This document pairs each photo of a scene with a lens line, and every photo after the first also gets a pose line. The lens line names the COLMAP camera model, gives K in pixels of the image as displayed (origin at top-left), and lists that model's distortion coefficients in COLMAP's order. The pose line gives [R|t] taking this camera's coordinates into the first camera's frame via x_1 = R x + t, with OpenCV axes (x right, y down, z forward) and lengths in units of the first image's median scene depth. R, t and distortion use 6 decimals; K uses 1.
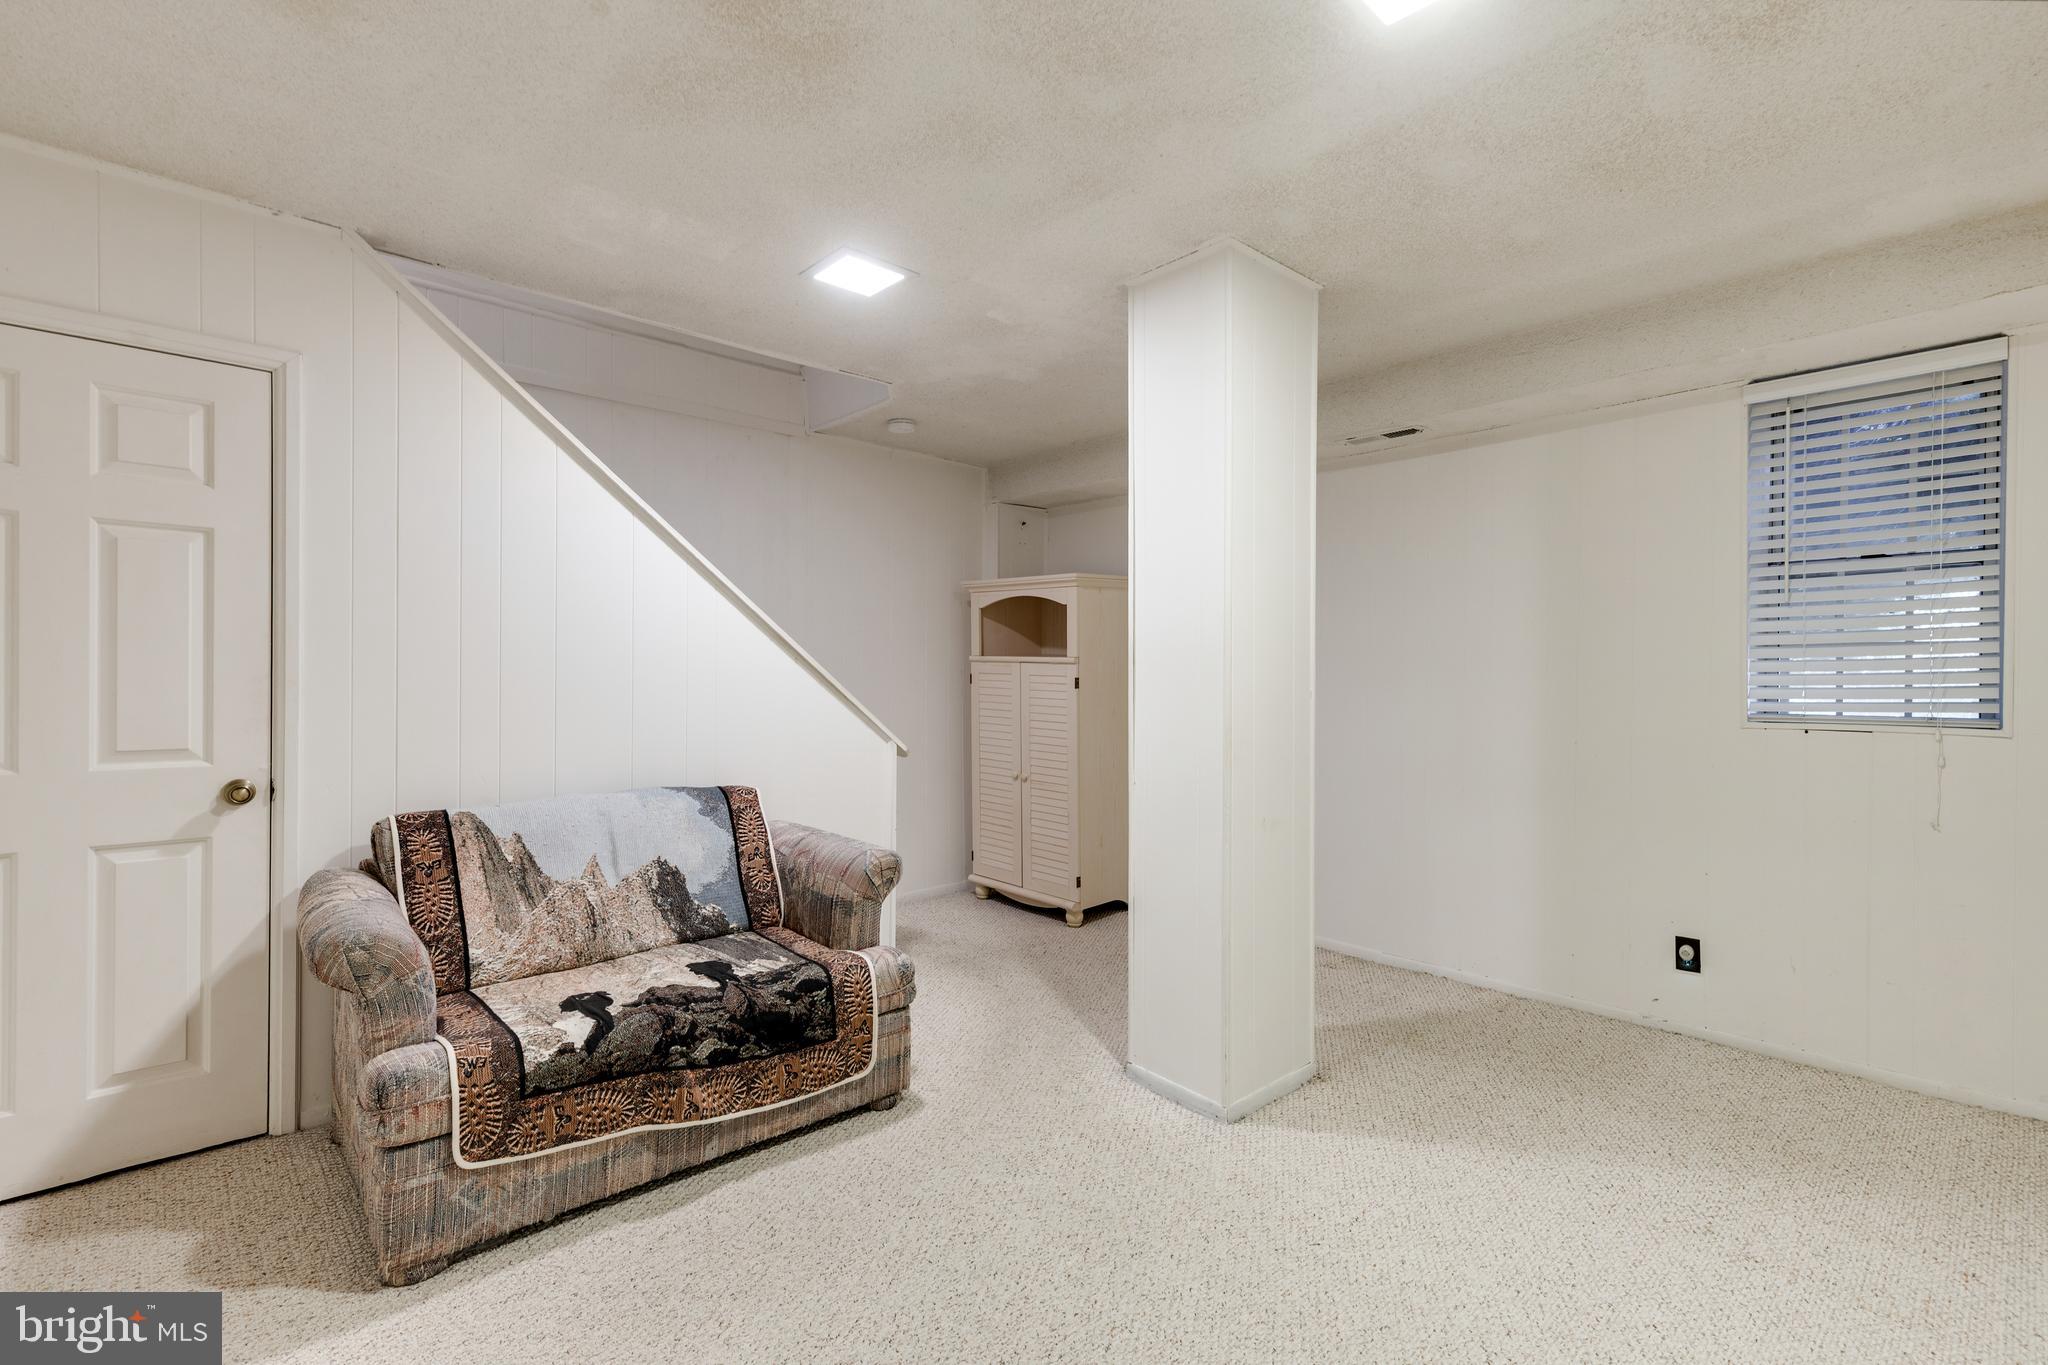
lens RADIAL K [[925.0, 0, 1057.8], [0, 925.0, 702.5], [0, 0, 1]] dist [-0.000046, 0.000005]
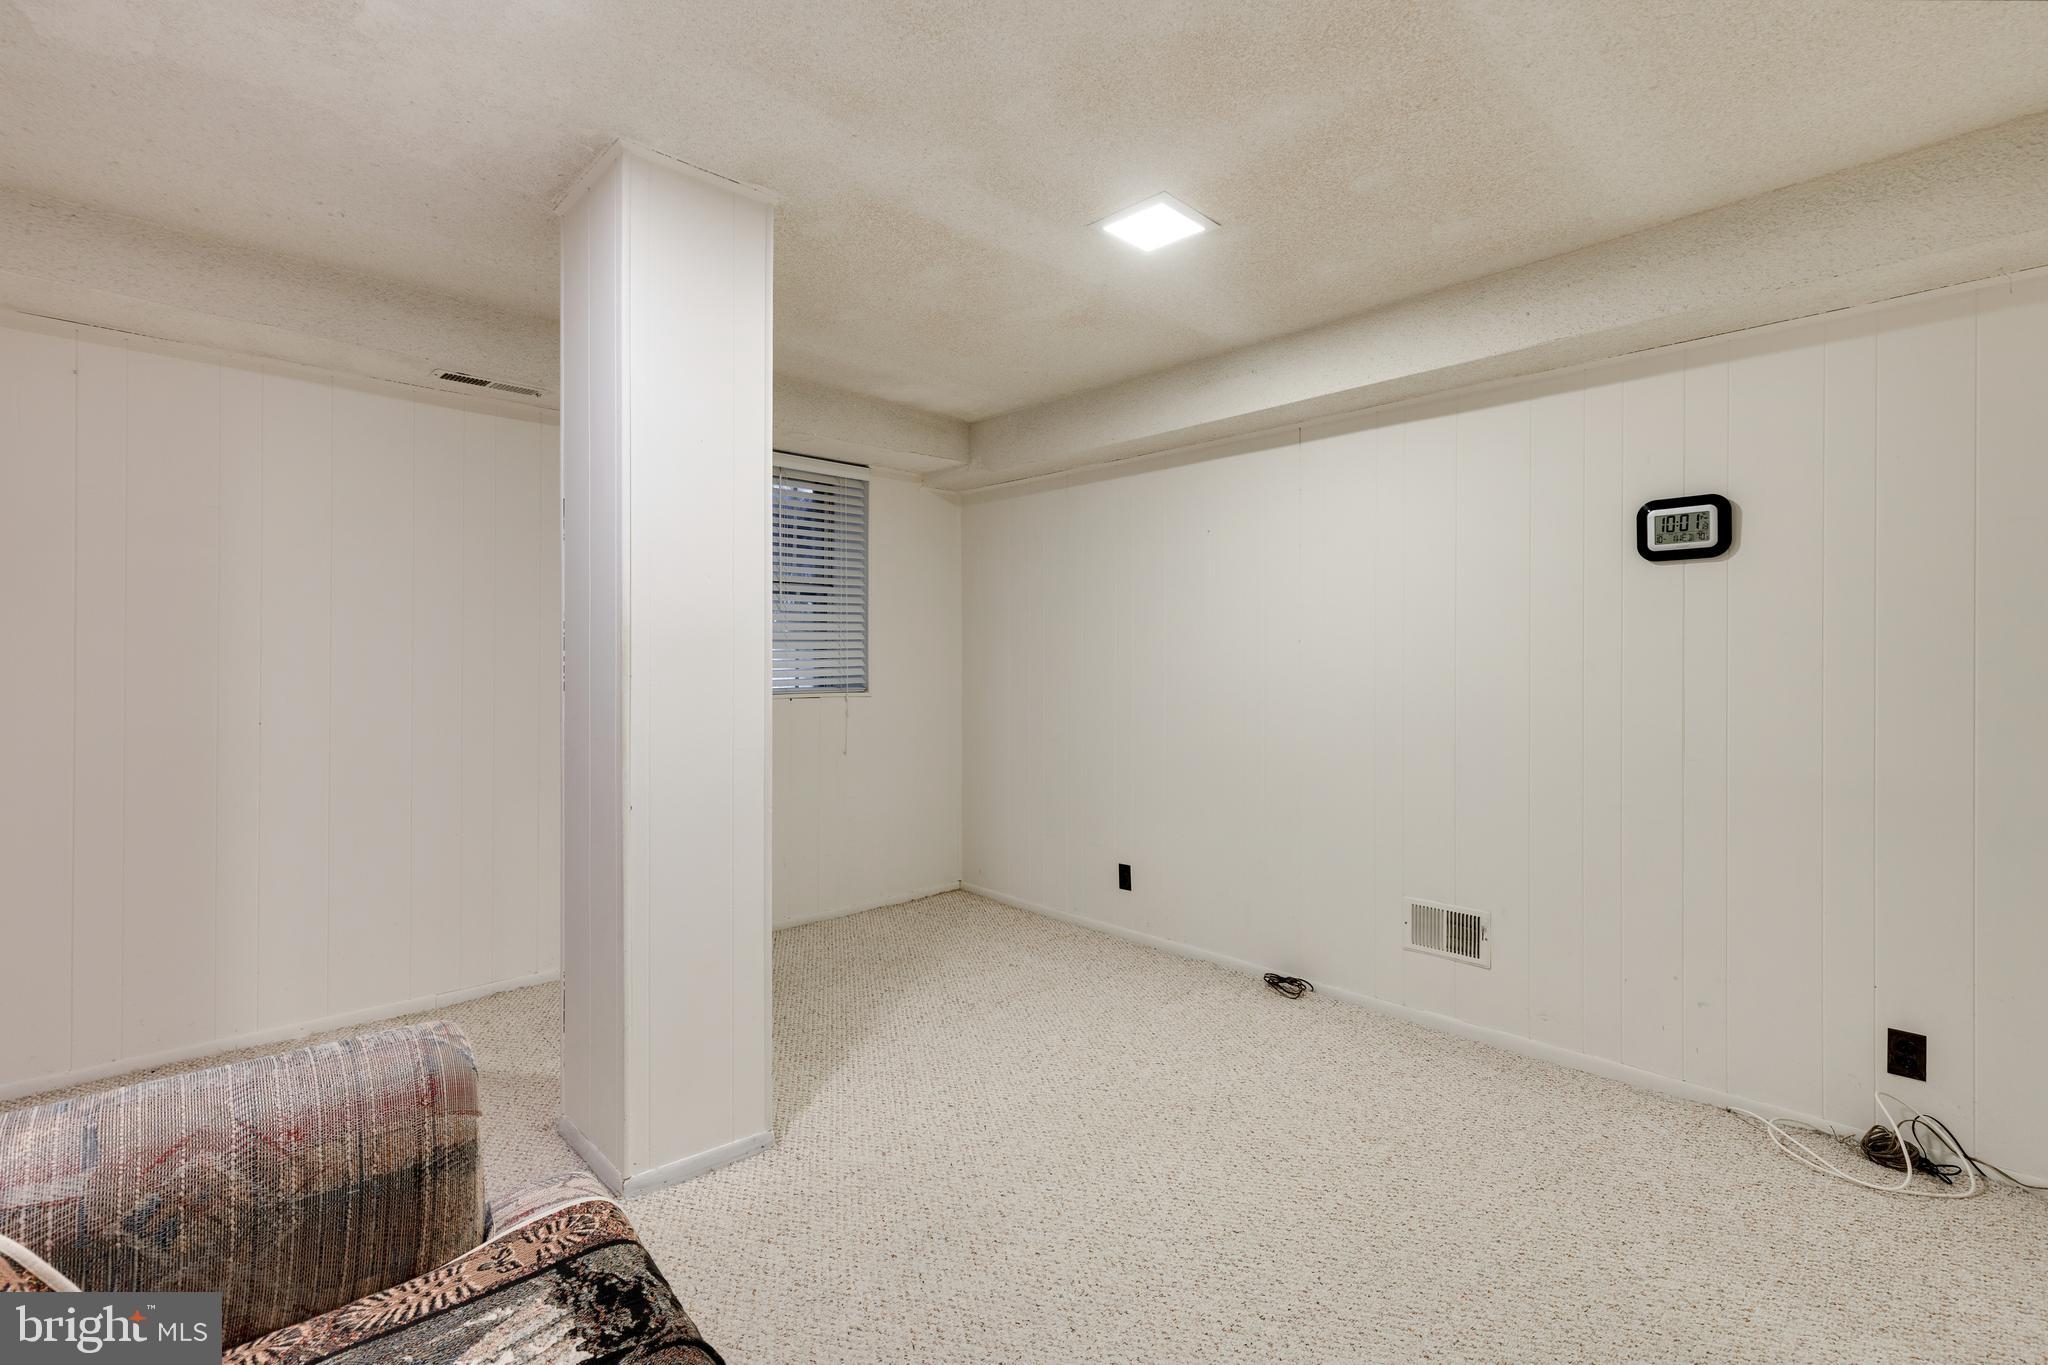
lens RADIAL K [[903.3, 0, 1024.0], [0, 903.3, 682.5], [0, 0, 1]] dist [0.002093, 0.000135]
pose [[0.005026, -0.028504, 0.999581, -0.722572], [0.022627, 0.999341, 0.028384, -0.033005], [-0.999731, 0.022475, 0.005667, 0.736689]]
